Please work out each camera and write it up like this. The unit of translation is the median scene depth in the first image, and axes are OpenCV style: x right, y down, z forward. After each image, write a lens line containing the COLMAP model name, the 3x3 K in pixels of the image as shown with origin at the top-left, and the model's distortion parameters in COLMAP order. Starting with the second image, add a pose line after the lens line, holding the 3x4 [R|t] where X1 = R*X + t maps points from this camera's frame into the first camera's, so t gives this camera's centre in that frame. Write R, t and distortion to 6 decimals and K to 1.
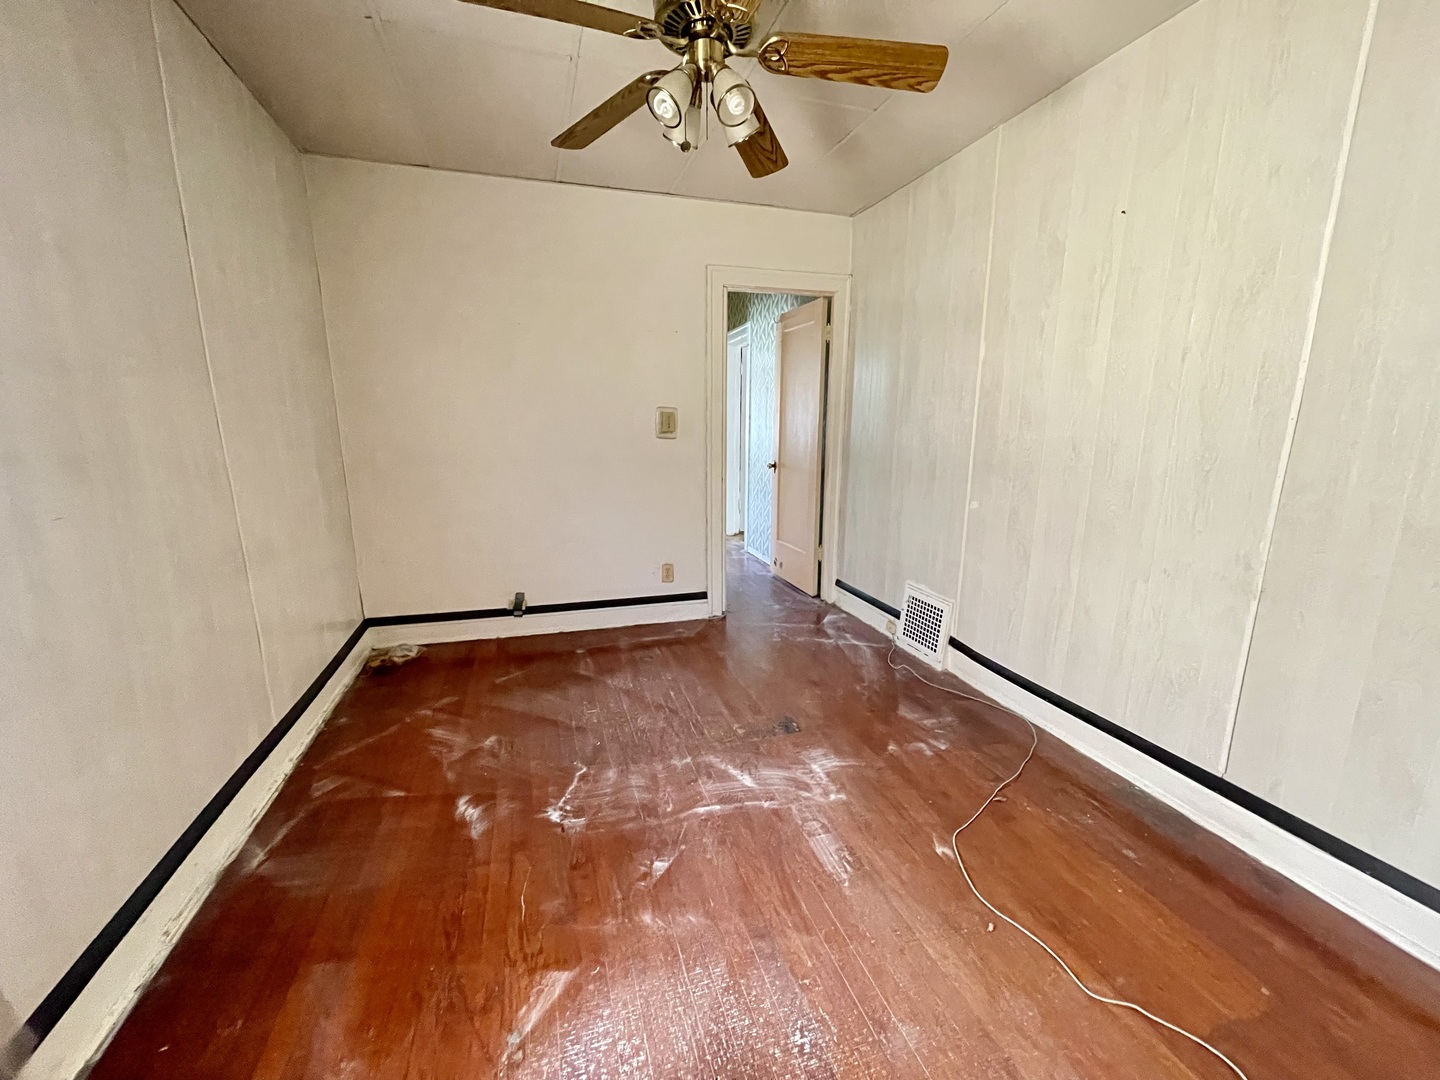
lens RADIAL K [[577.9, 0, 718.9], [0, 577.9, 540.9], [0, 0, 1]] dist [-0.004820, 0.000907]
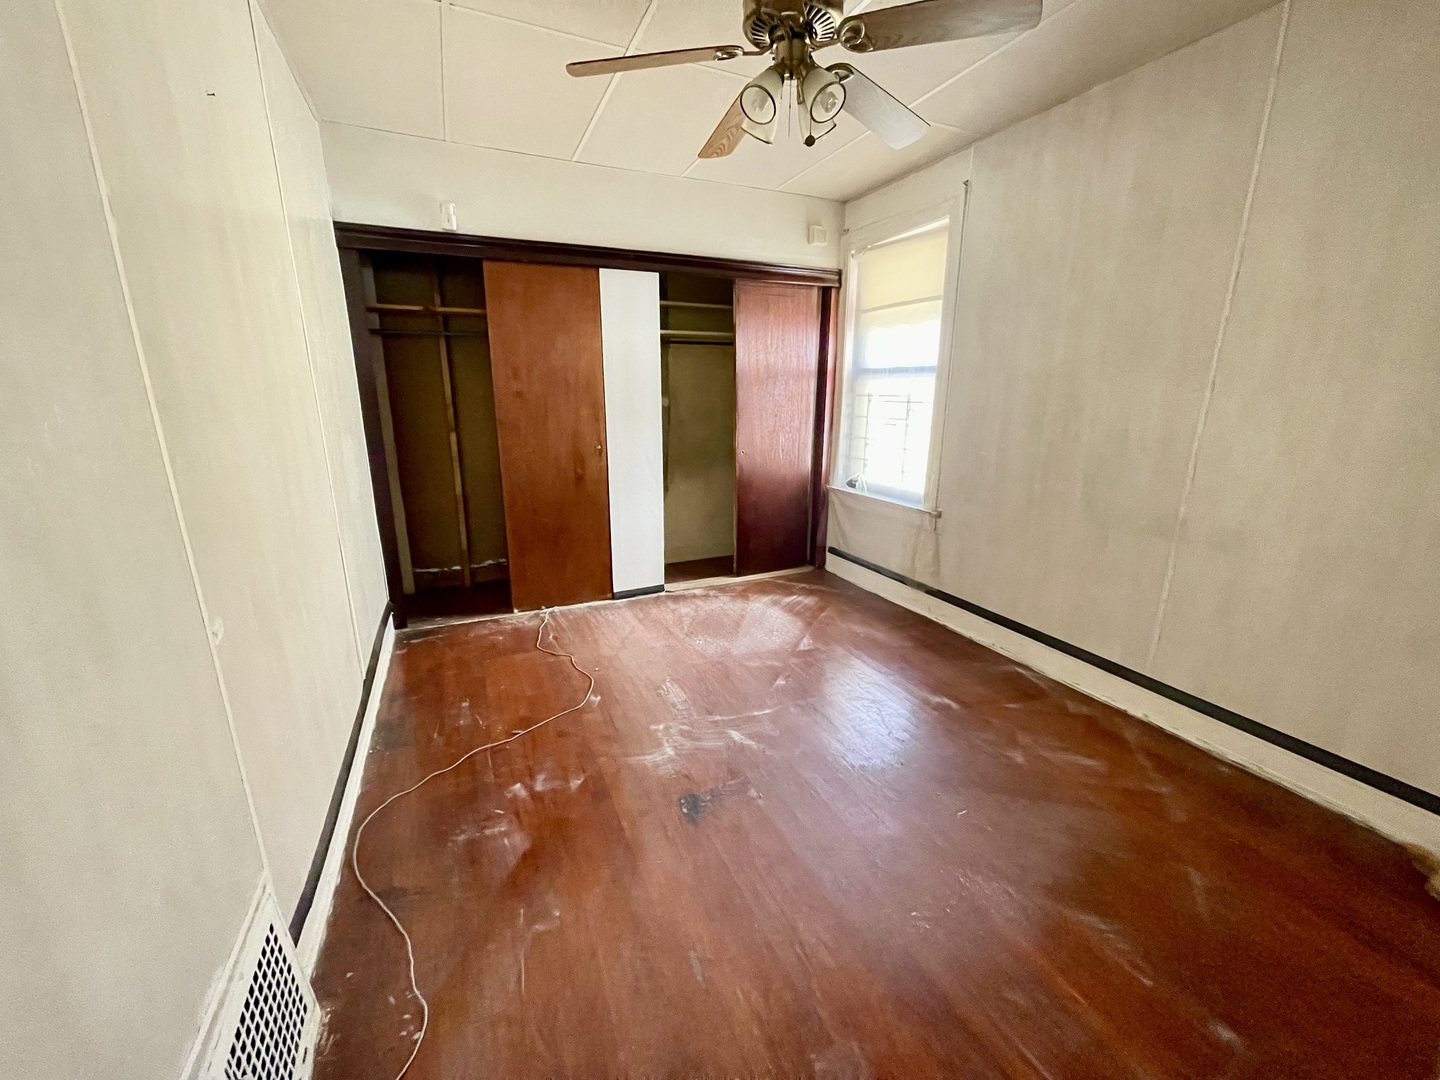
lens RADIAL K [[577.9, 0, 719.5], [0, 577.9, 541.2], [0, 0, 1]] dist [-0.004820, 0.000907]
pose [[-0.993707, 0.021545, -0.109923, 0.187968], [-0.029359, 0.896926, 0.441204, -0.389610], [0.108099, 0.441655, -0.890649, 1.769461]]
